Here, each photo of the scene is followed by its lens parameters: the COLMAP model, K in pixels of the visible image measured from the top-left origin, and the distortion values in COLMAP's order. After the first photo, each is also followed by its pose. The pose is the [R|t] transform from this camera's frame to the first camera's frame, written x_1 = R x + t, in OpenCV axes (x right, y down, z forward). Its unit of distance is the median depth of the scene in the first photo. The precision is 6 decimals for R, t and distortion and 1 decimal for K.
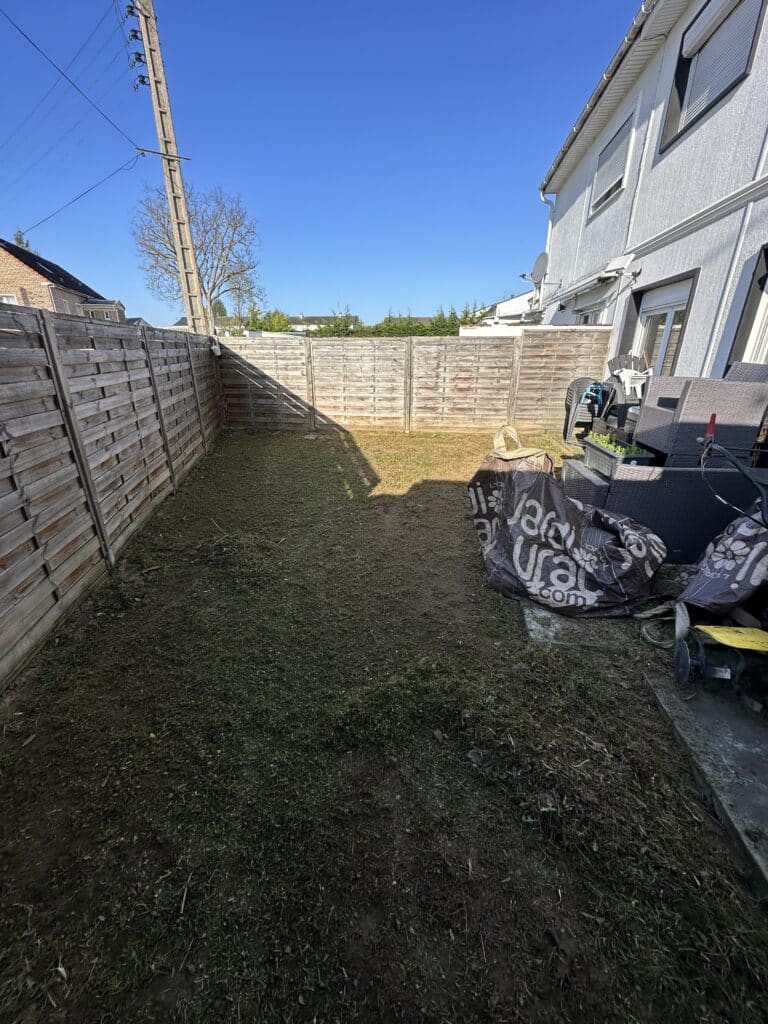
lens RADIAL K [[406.2, 0, 382.0], [0, 406.2, 512.6], [0, 0, 1]] dist [-0.001356, -0.000038]
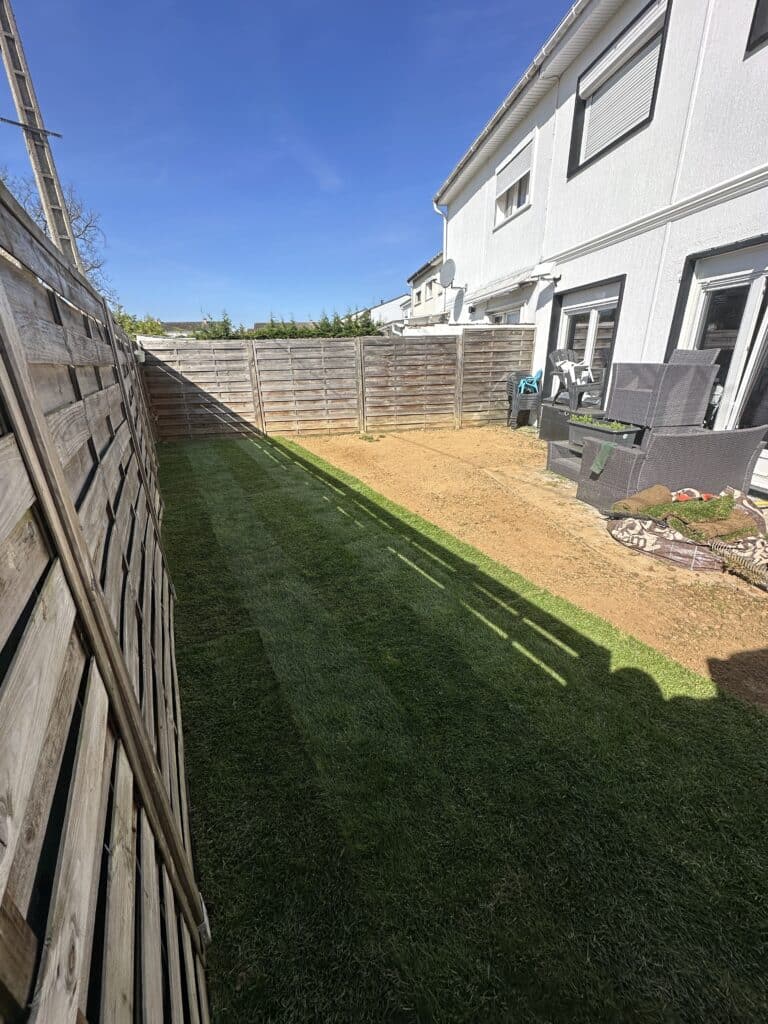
lens RADIAL K [[406.2, 0, 382.0], [0, 406.2, 512.6], [0, 0, 1]] dist [-0.001356, -0.000038]
pose [[0.955191, -0.129528, 0.266145, -0.211271], [0.132529, 0.991156, 0.006735, -0.001375], [-0.264664, 0.028839, 0.963909, 0.028977]]
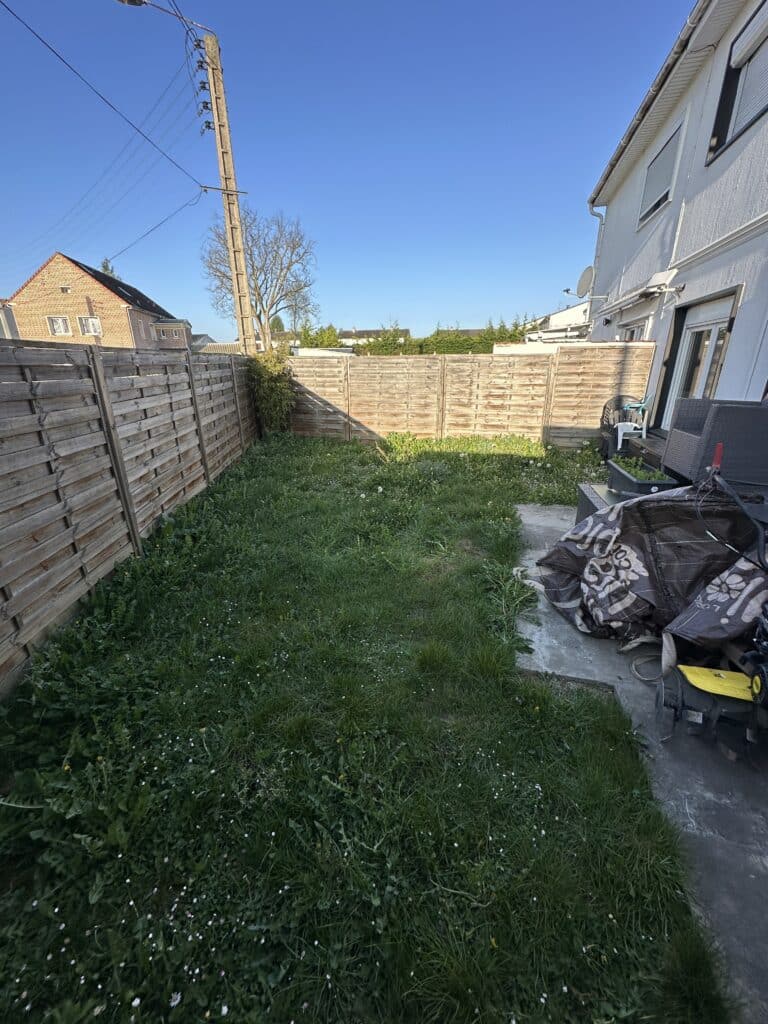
lens RADIAL K [[406.2, 0, 382.0], [0, 406.2, 512.6], [0, 0, 1]] dist [-0.001356, -0.000038]
pose [[0.993040, 0.034259, -0.112687, 0.046014], [-0.037105, 0.999041, -0.023256, -0.010423], [0.111782, 0.027276, 0.993358, -0.014896]]
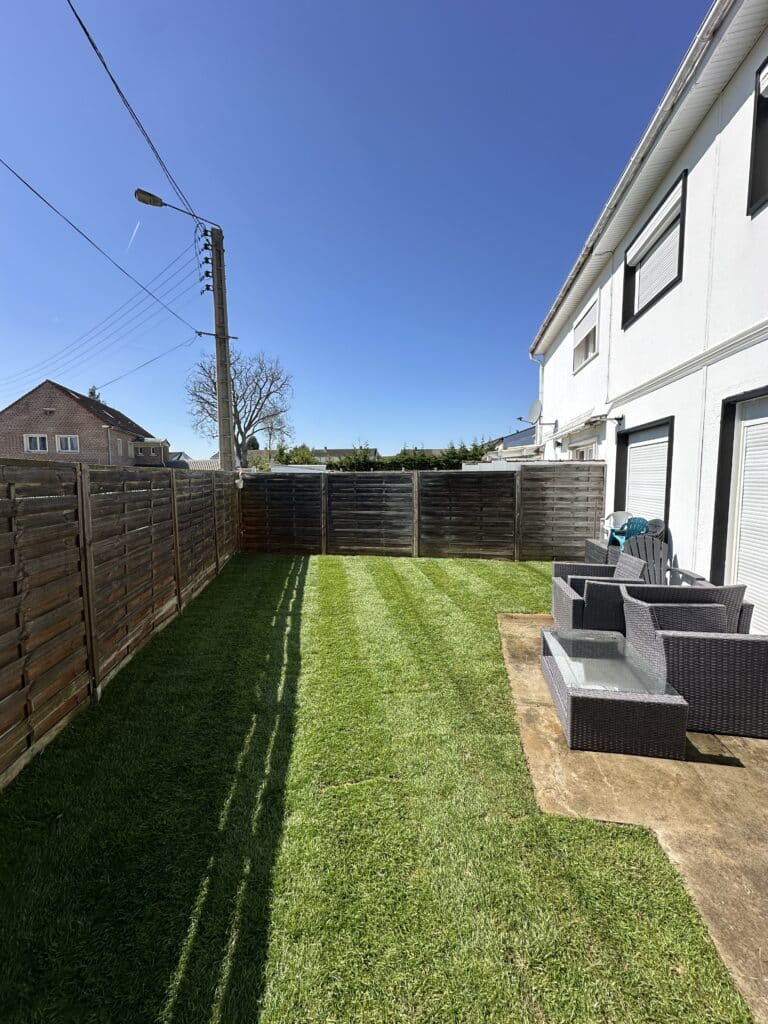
lens RADIAL K [[406.2, 0, 382.0], [0, 406.2, 512.6], [0, 0, 1]] dist [-0.001356, -0.000038]
pose [[0.999092, -0.001850, -0.042576, 0.023221], [-0.010521, 0.957423, -0.288497, -0.014629], [0.041297, 0.288683, 0.956534, -0.011084]]
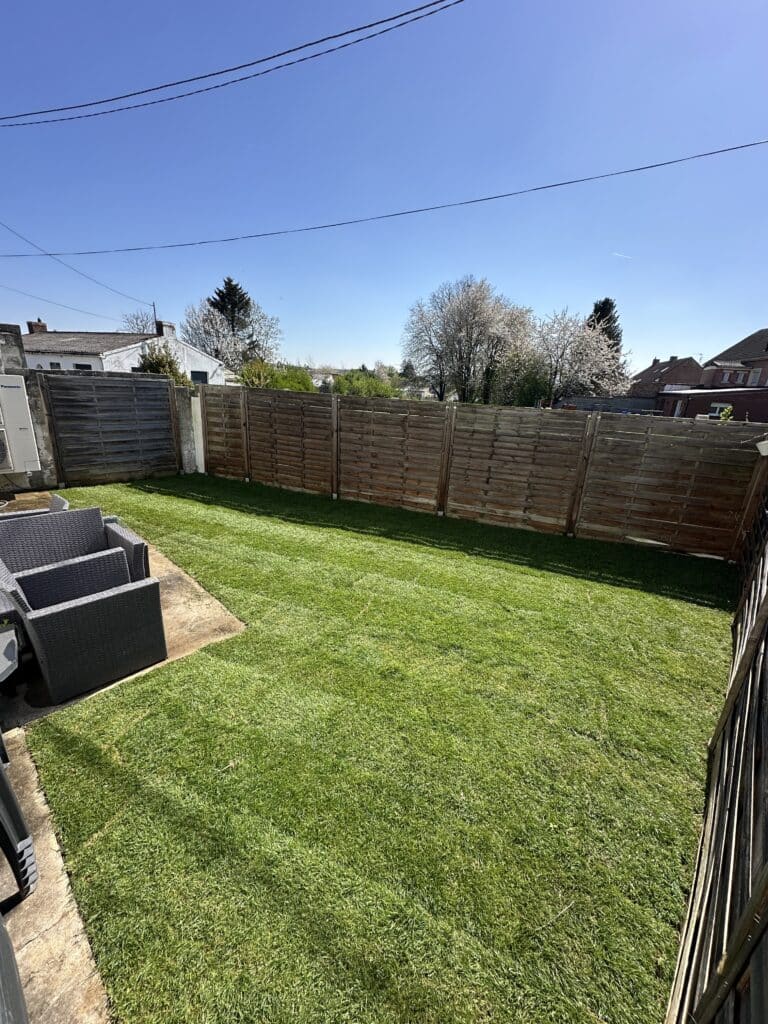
lens RADIAL K [[406.2, 0, 382.0], [0, 406.2, 512.6], [0, 0, 1]] dist [-0.001356, -0.000038]
pose [[-0.562292, 0.227360, -0.795069, 0.458852], [-0.352343, 0.803948, 0.479084, -0.456140], [0.748119, 0.549523, -0.371945, 0.956298]]
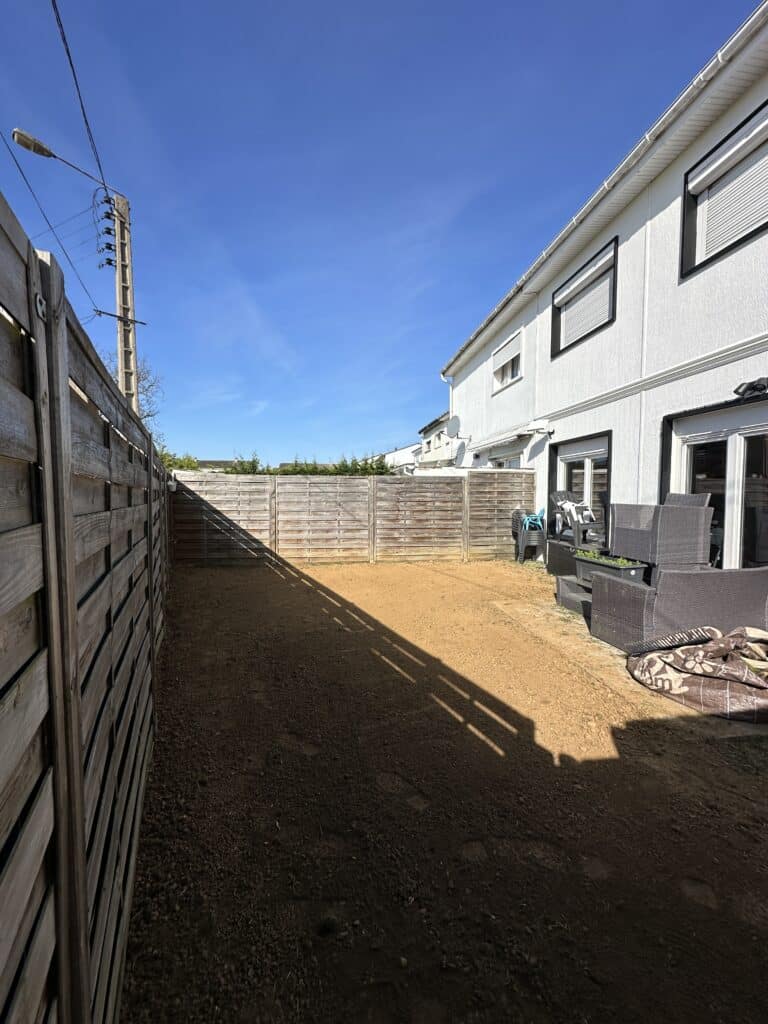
lens RADIAL K [[406.2, 0, 382.0], [0, 406.2, 512.6], [0, 0, 1]] dist [-0.001356, -0.000038]
pose [[0.964365, -0.009245, 0.264415, -0.208819], [0.094782, 0.945130, -0.312642, 0.007922], [-0.247016, 0.326563, 0.912327, 0.024451]]
